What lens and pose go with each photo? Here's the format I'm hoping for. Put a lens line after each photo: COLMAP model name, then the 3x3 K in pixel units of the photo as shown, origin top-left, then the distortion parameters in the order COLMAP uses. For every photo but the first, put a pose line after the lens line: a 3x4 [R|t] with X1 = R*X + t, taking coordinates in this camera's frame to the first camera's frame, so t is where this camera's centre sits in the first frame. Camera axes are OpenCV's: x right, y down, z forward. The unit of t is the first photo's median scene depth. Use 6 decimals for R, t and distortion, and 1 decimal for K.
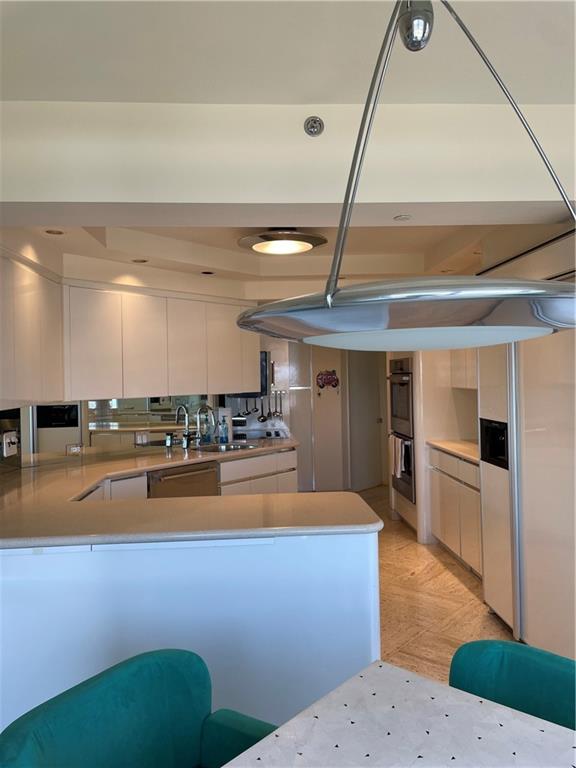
lens RADIAL K [[584.5, 0, 288.5], [0, 584.5, 375.3], [0, 0, 1]] dist [0.070777, -0.010158]
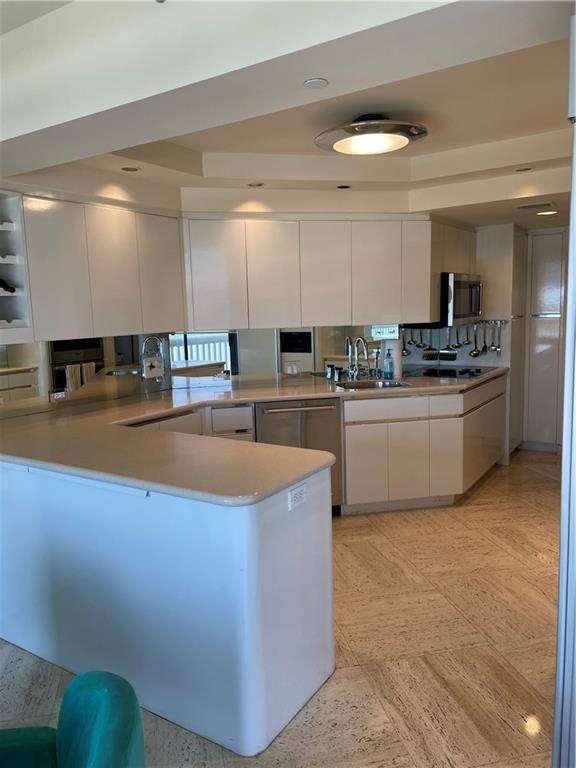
lens RADIAL K [[584.5, 0, 288.5], [0, 584.5, 375.3], [0, 0, 1]] dist [0.070777, -0.010158]
pose [[0.803538, 0.064056, -0.591797, 0.300131], [0.012691, 0.992123, 0.124620, -0.004516], [0.595118, -0.107648, 0.796396, 0.187701]]
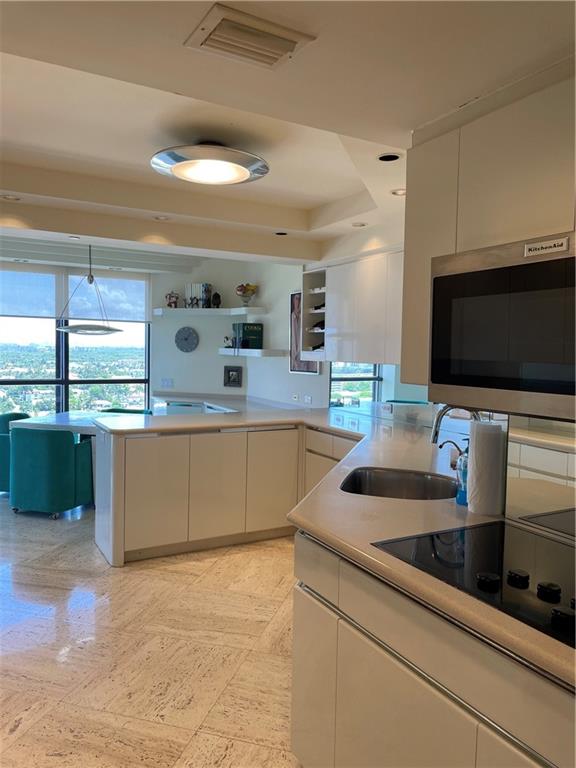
lens RADIAL K [[584.5, 0, 288.5], [0, 584.5, 375.3], [0, 0, 1]] dist [0.070777, -0.010158]
pose [[-0.903398, 0.023795, -0.428142, 0.178867], [-0.002314, 0.998174, 0.060358, 0.000001], [0.428797, 0.055518, -0.901693, 1.312065]]
